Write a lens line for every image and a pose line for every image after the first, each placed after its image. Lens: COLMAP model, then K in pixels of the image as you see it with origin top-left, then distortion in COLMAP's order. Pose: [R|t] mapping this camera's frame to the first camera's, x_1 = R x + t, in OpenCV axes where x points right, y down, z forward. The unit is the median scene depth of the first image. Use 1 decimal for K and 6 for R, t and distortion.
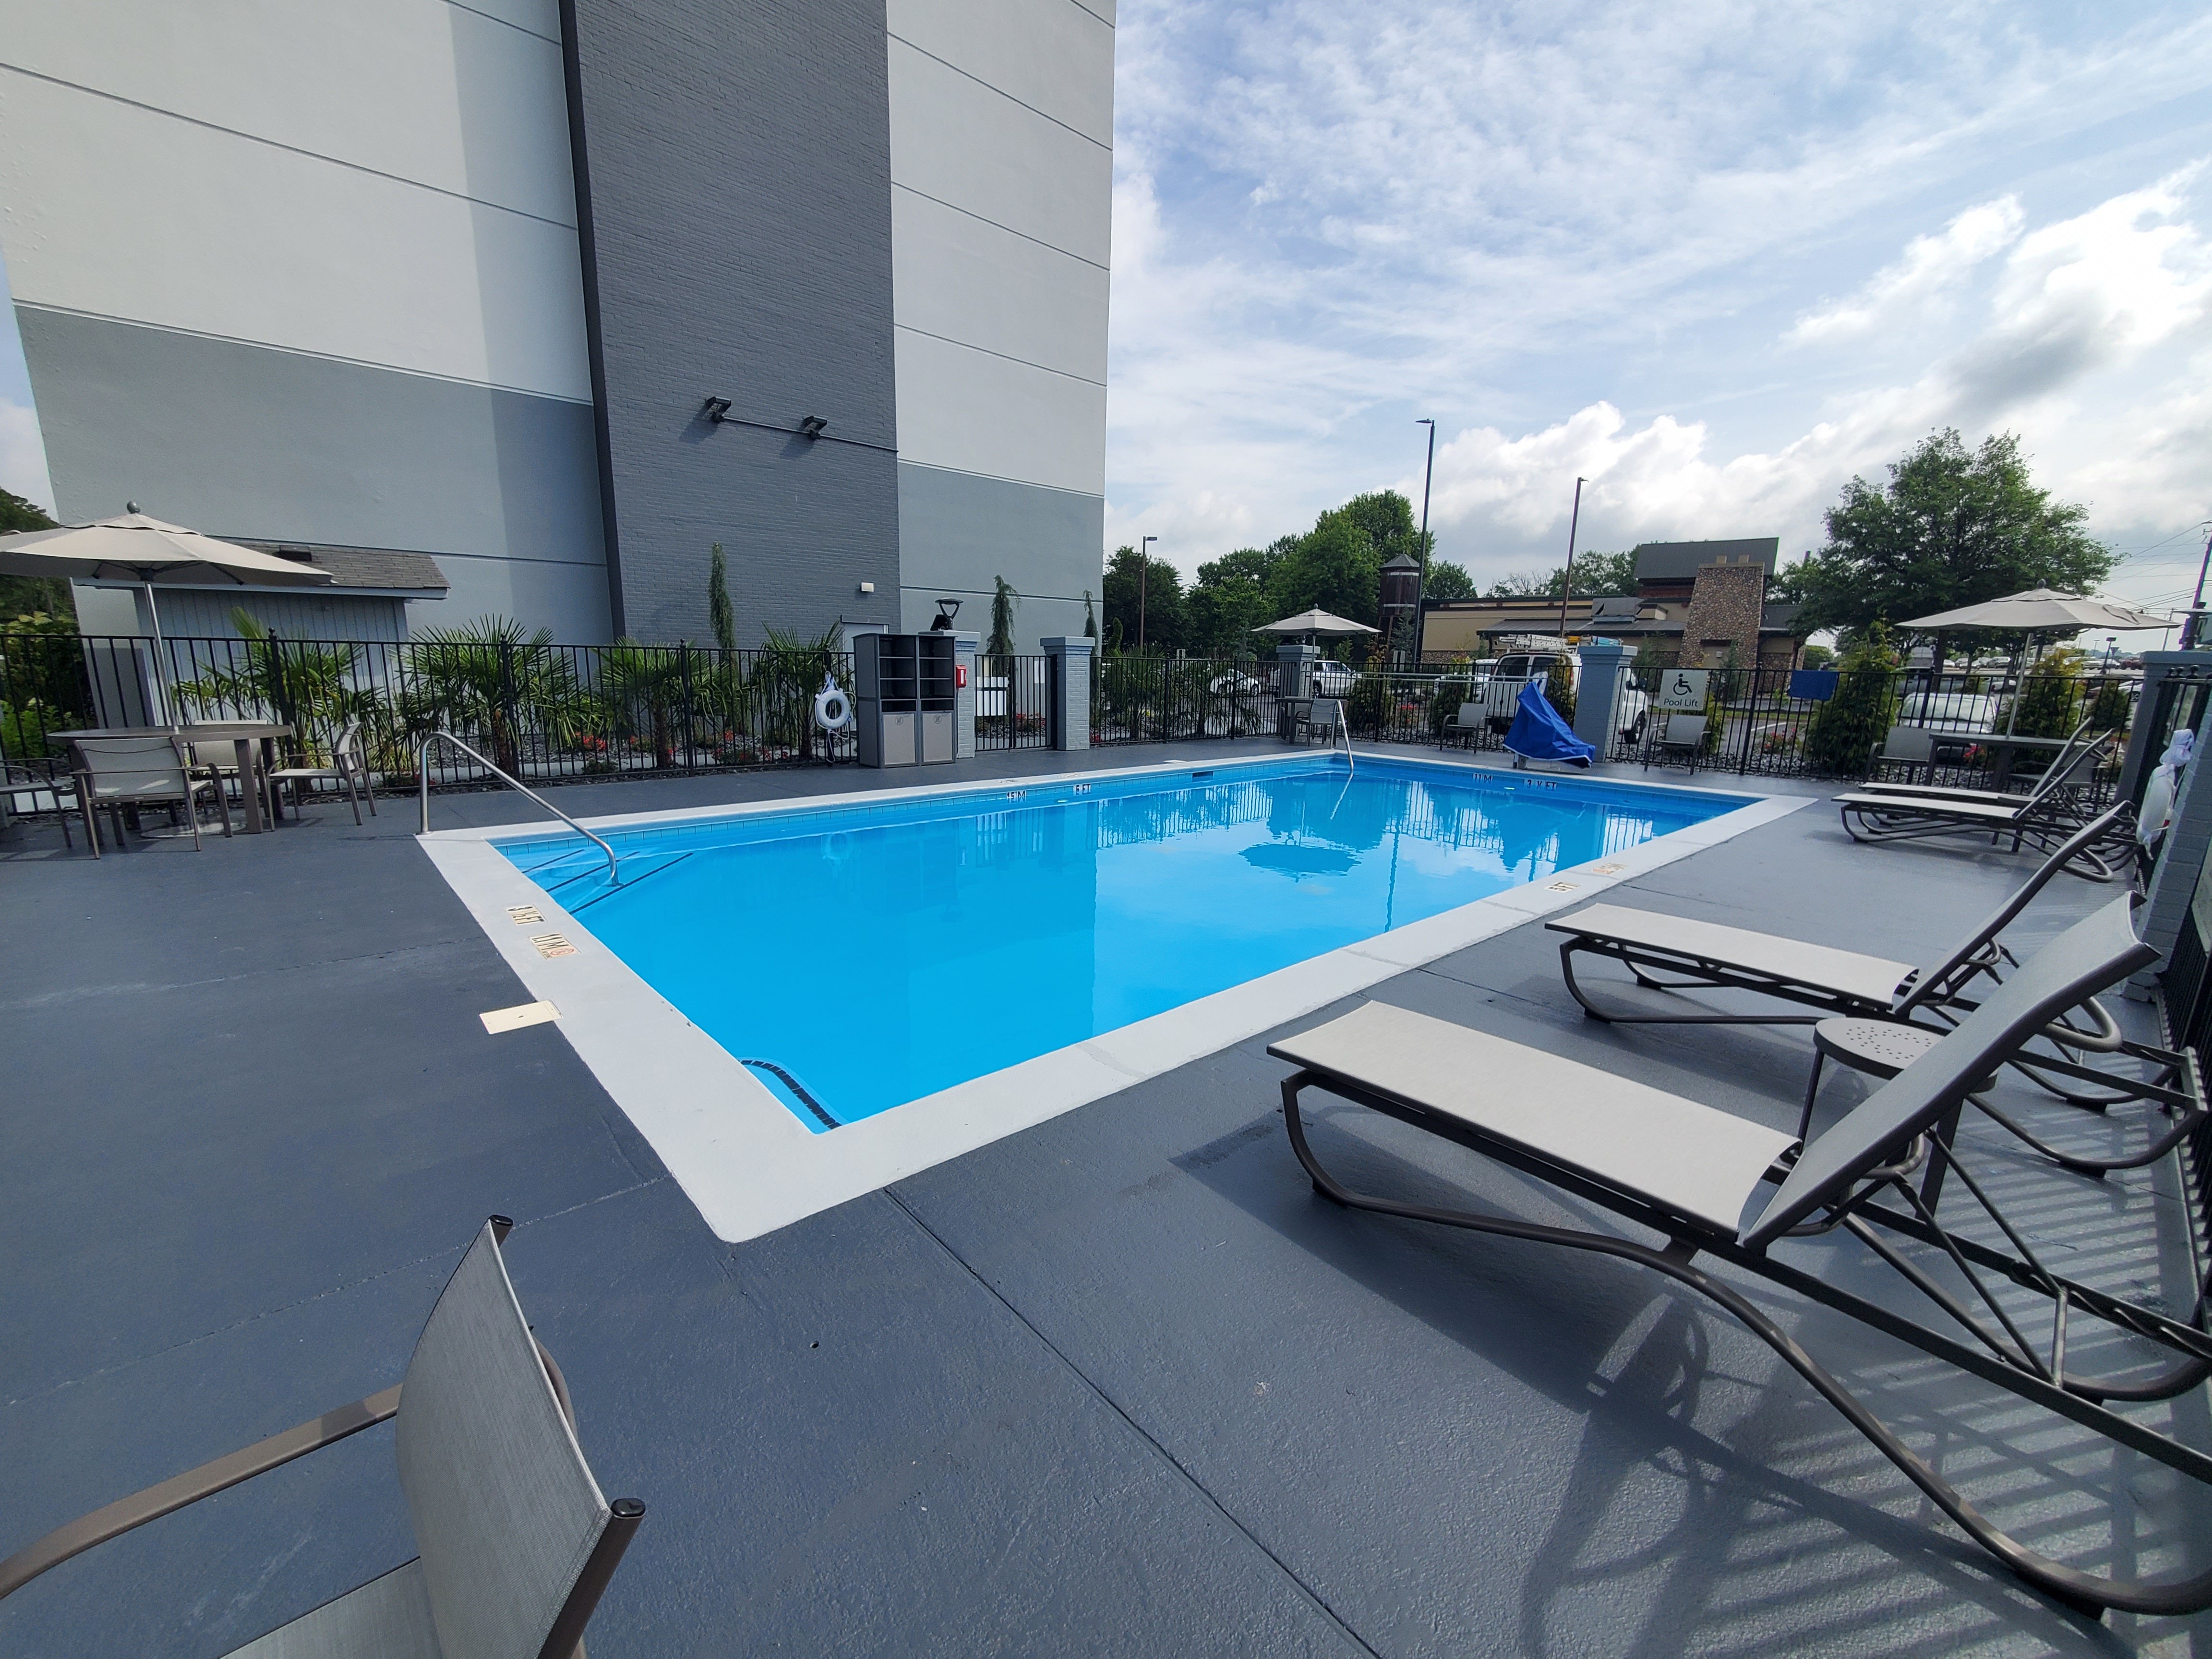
lens RADIAL K [[871.2, 0, 1106.0], [0, 871.2, 829.5], [0, 0, 1]] dist [-0.000021, 0.000009]
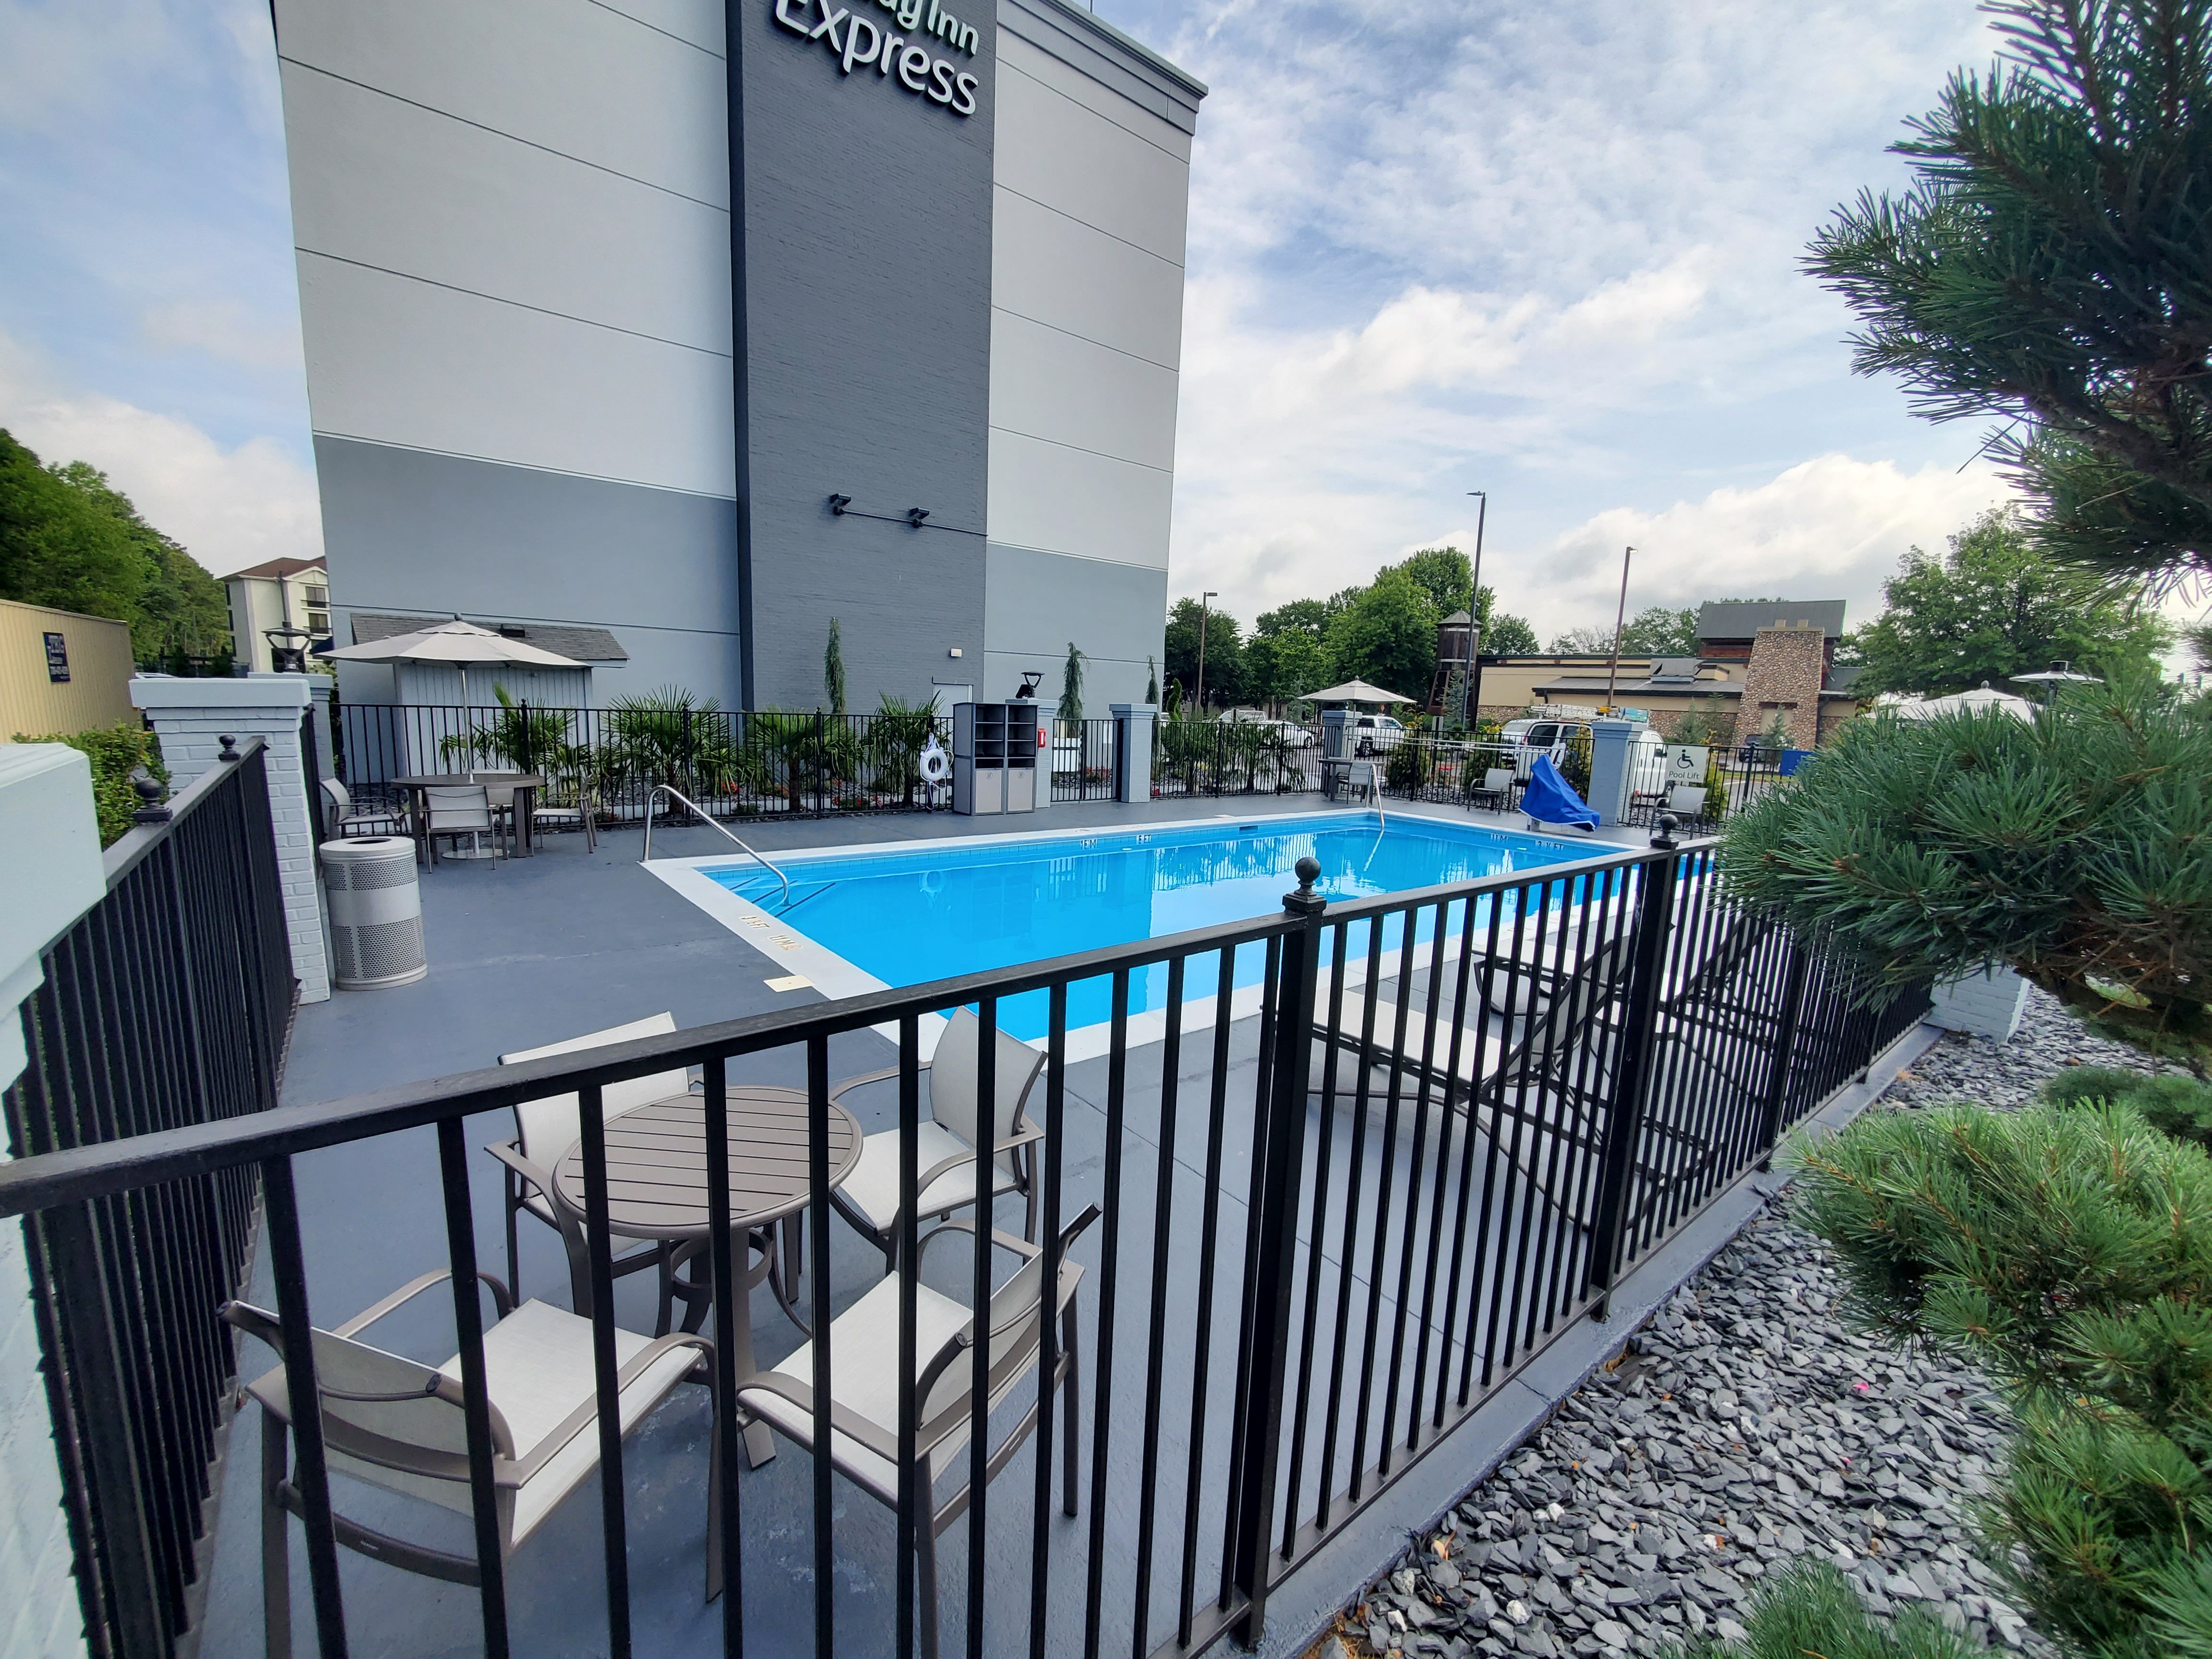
lens RADIAL K [[871.2, 0, 1106.0], [0, 871.2, 829.5], [0, 0, 1]] dist [-0.000021, 0.000009]
pose [[0.997643, 0.027871, -0.062698, -0.003098], [-0.030888, 0.998386, -0.047669, -0.000783], [0.061269, 0.049493, 0.996893, -0.118073]]
